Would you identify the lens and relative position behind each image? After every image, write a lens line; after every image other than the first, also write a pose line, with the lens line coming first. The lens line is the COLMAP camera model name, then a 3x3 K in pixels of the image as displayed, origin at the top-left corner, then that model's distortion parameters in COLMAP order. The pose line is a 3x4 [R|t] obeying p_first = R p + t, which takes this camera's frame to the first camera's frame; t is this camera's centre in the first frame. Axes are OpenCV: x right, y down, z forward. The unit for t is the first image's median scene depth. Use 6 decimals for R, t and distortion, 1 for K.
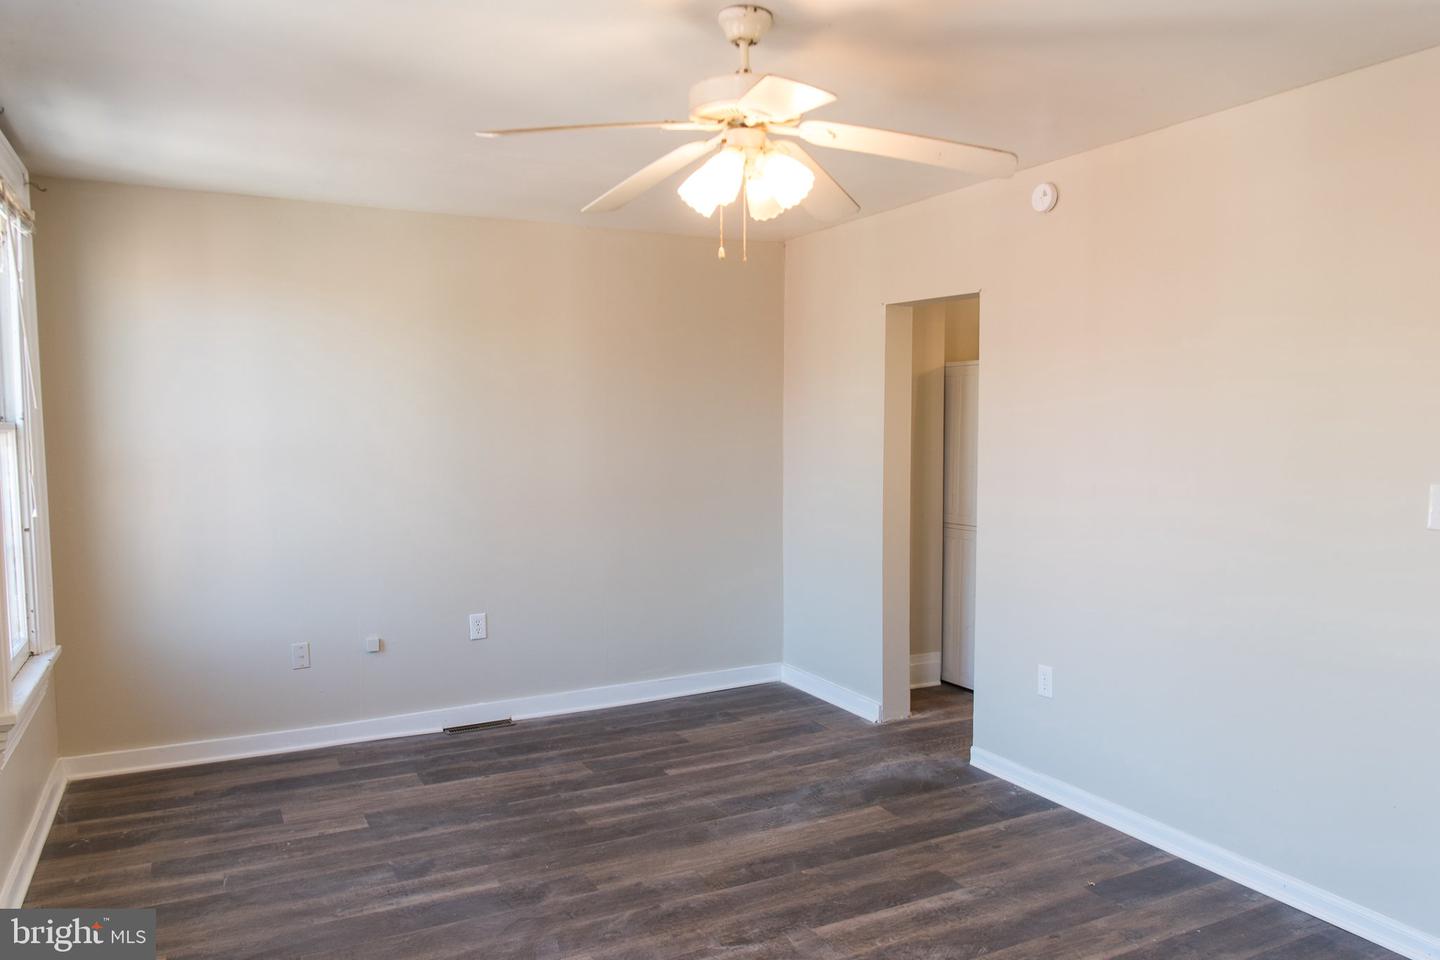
lens RADIAL K [[1026.0, 0, 723.4], [0, 1026.0, 511.2], [0, 0, 1]] dist [0.003738, -0.003193]
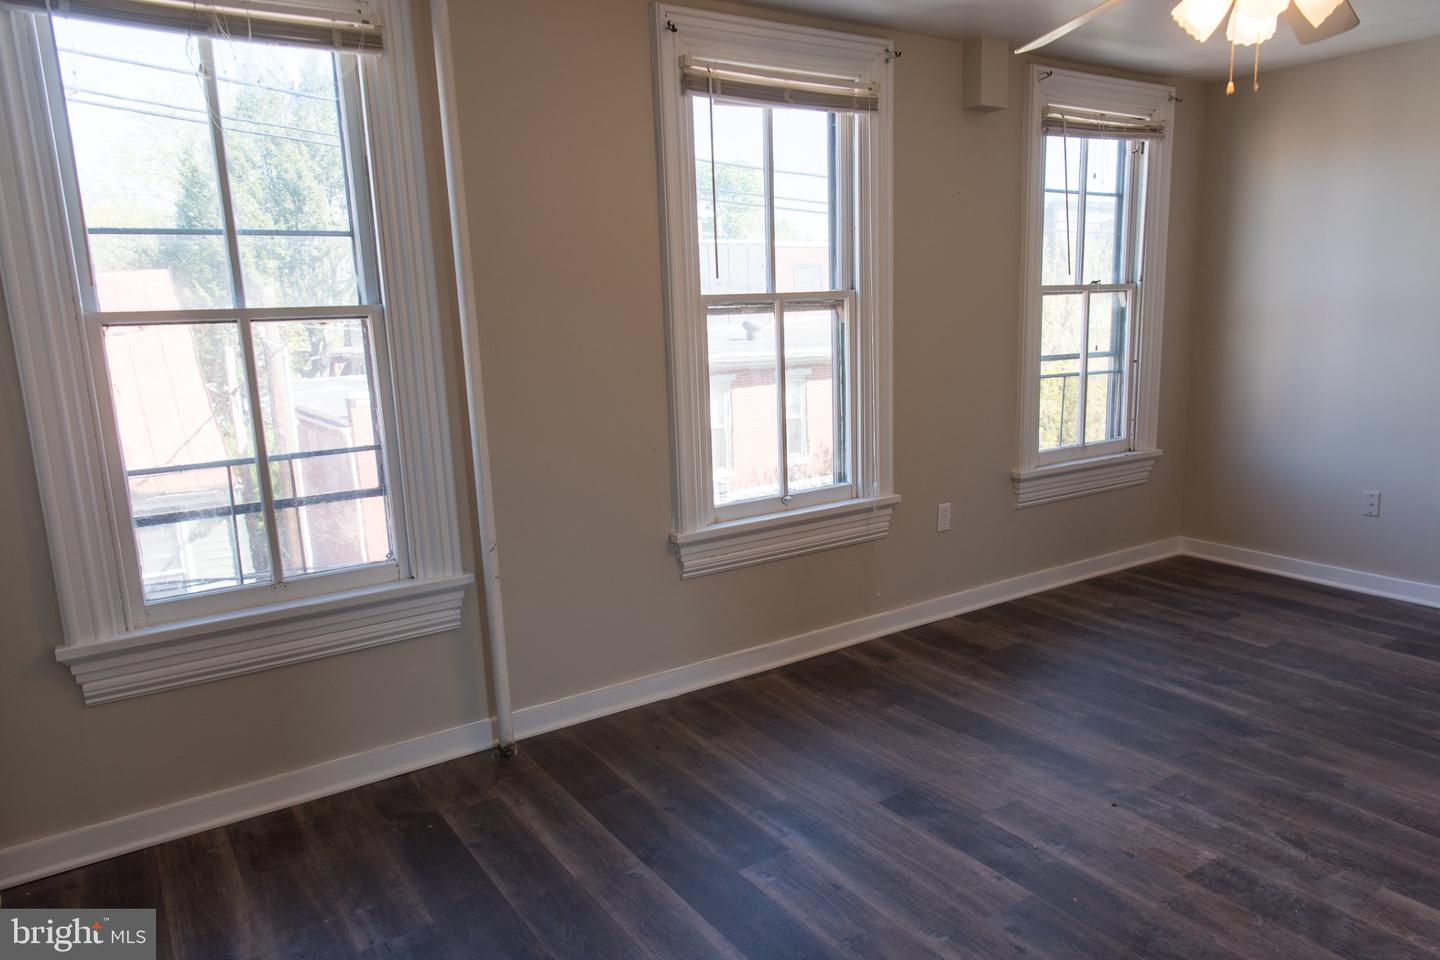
lens RADIAL K [[975.4, 0, 729.5], [0, 975.4, 495.1], [0, 0, 1]] dist [0.005741, -0.002004]
pose [[0.116473, 0.190622, -0.974729, 0.608478], [-0.056062, 0.981106, 0.185170, -0.017361], [0.991610, 0.033078, 0.124959, 0.302339]]
